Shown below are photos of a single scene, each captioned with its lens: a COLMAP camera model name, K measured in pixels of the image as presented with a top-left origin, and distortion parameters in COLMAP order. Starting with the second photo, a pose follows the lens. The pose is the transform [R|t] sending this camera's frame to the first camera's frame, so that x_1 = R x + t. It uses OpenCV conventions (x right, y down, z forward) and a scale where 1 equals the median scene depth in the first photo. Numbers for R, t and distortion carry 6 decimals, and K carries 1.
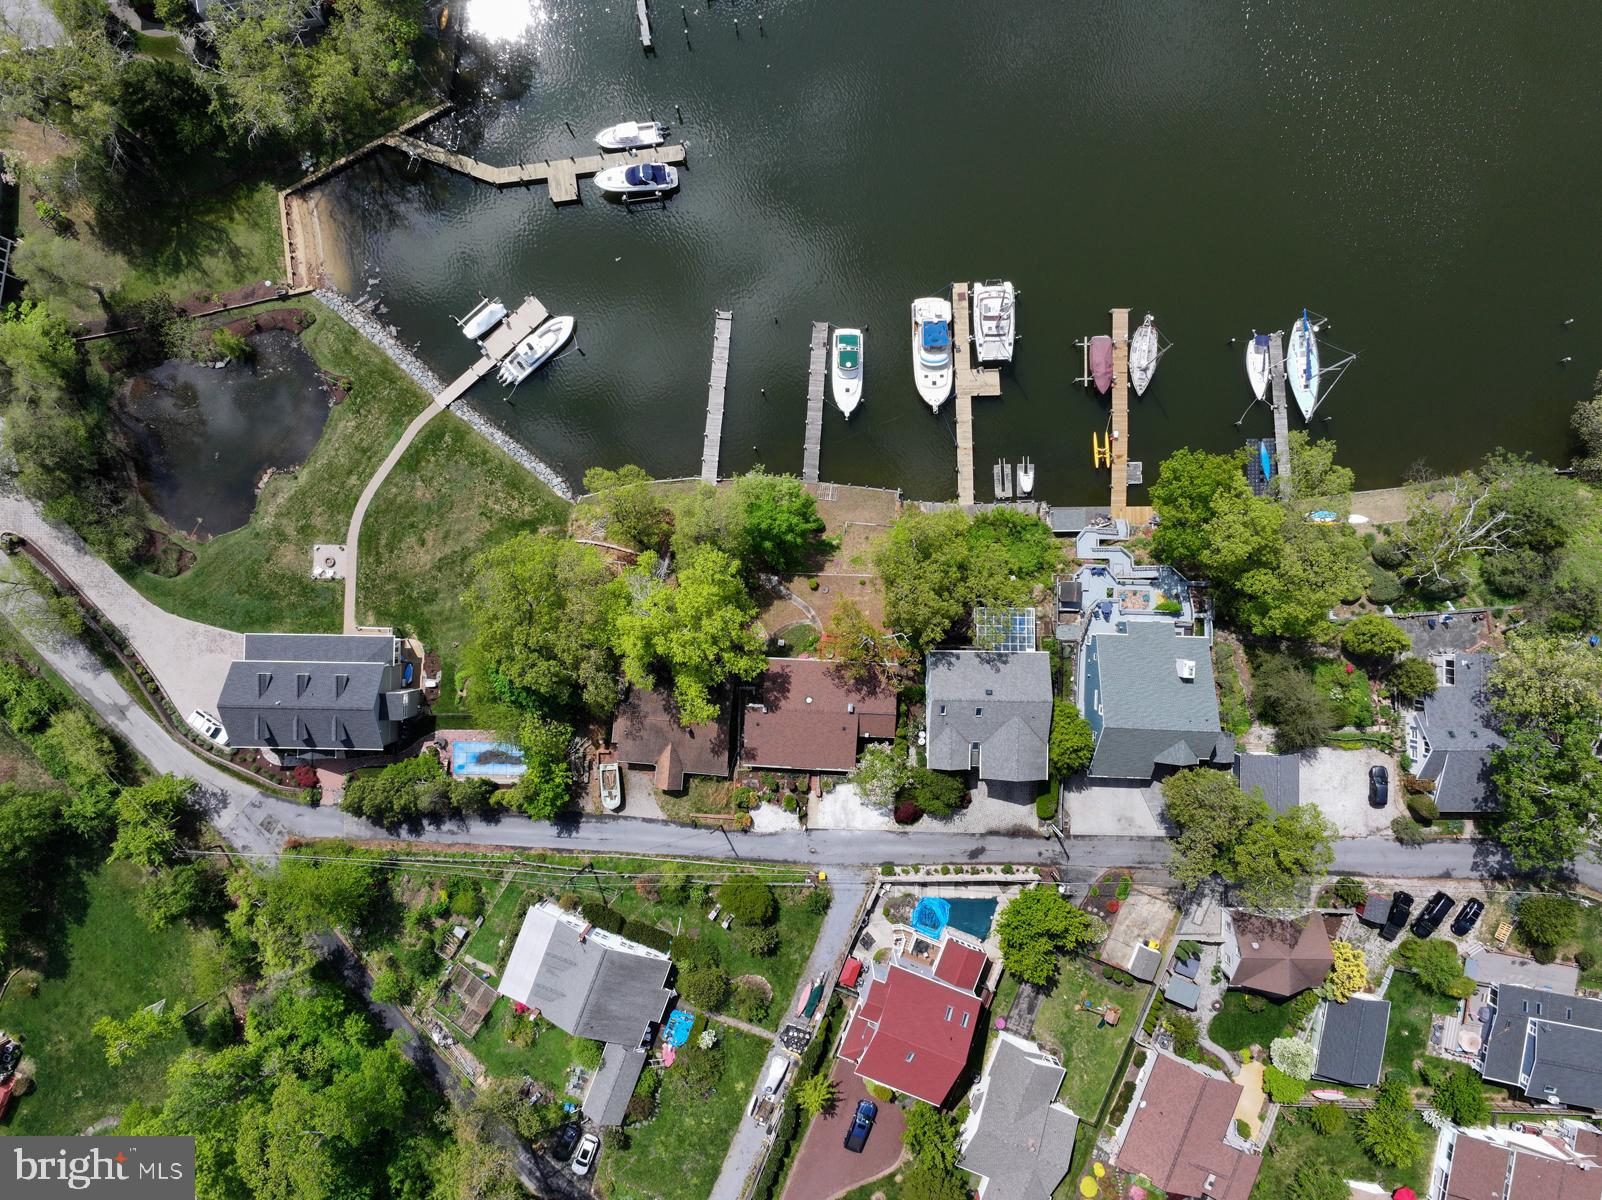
lens RADIAL K [[1125.9, 0, 801.0], [0, 1125.9, 600.0], [0, 0, 1]] dist [-0.000862, -0.000276]
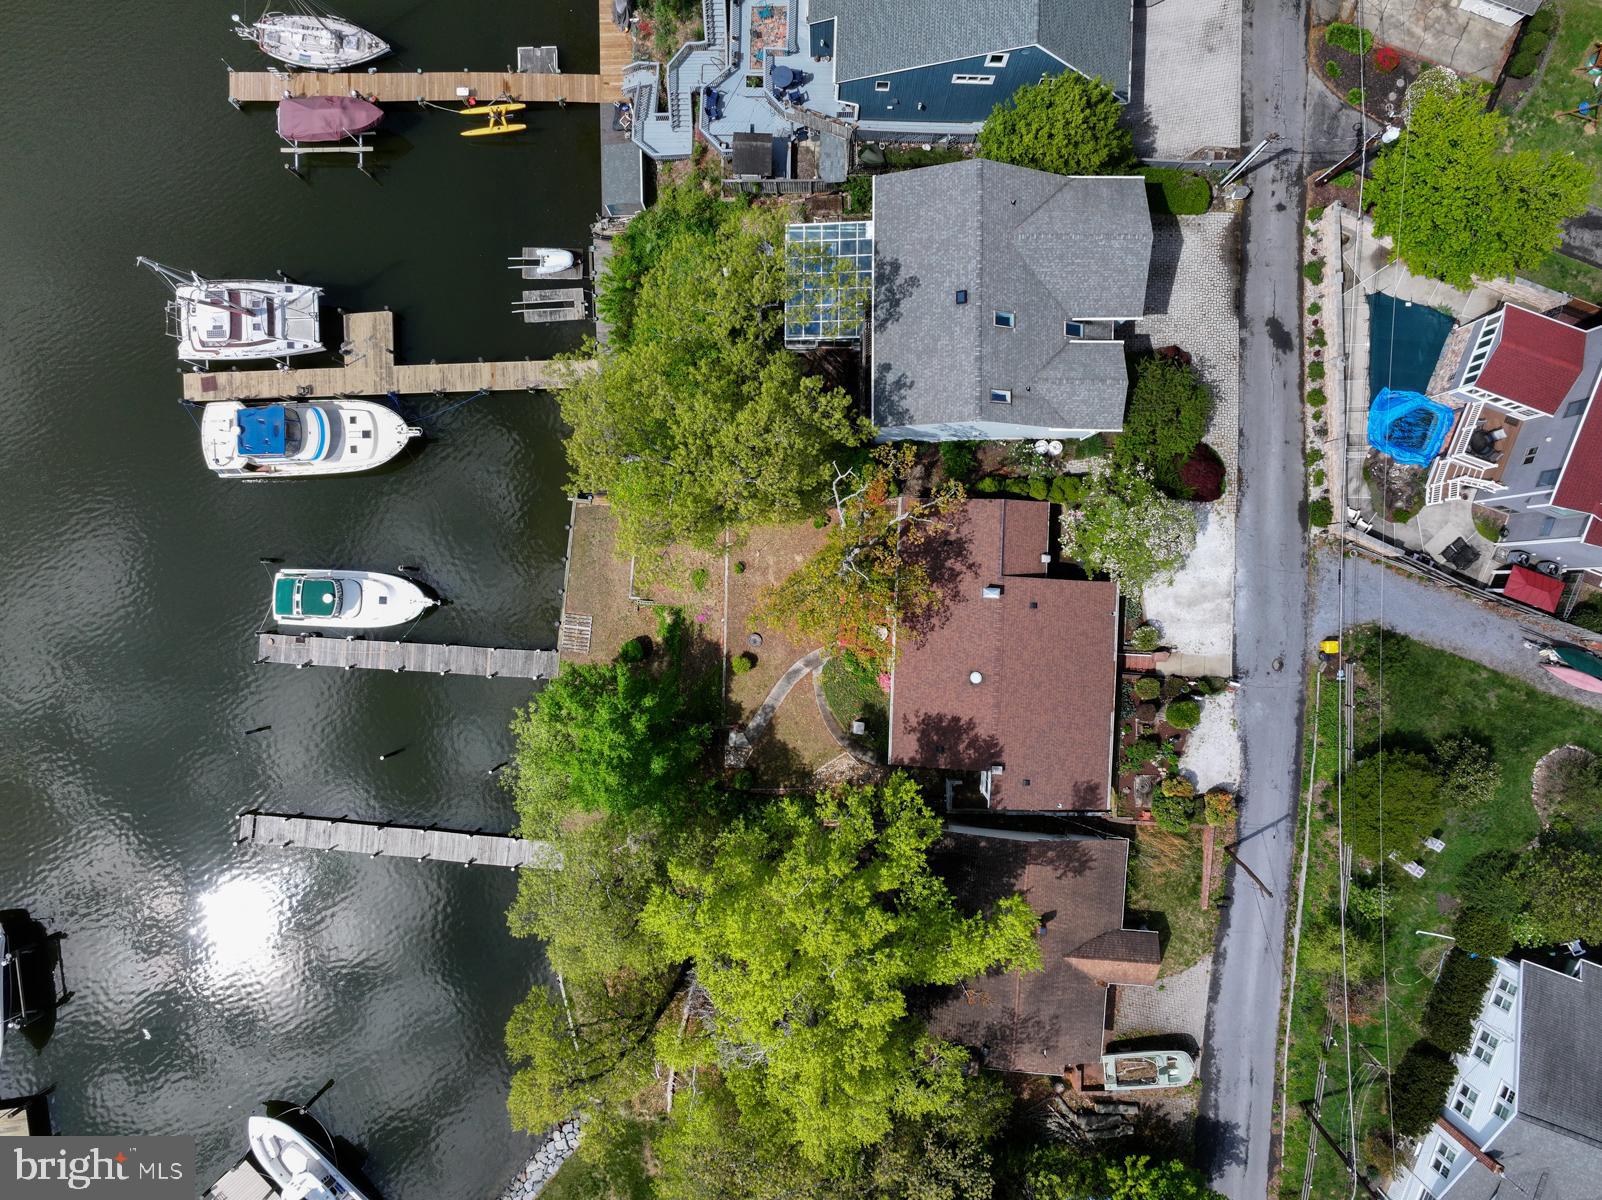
lens RADIAL K [[1264.2, 0, 801.0], [0, 1264.2, 600.0], [0, 0, 1]] dist [0.031361, 0.001584]
pose [[-0.006604, -0.999852, 0.015900, 0.031472], [0.999907, -0.006793, -0.011836, 0.019391], [0.011943, 0.015821, 0.999804, 0.434917]]
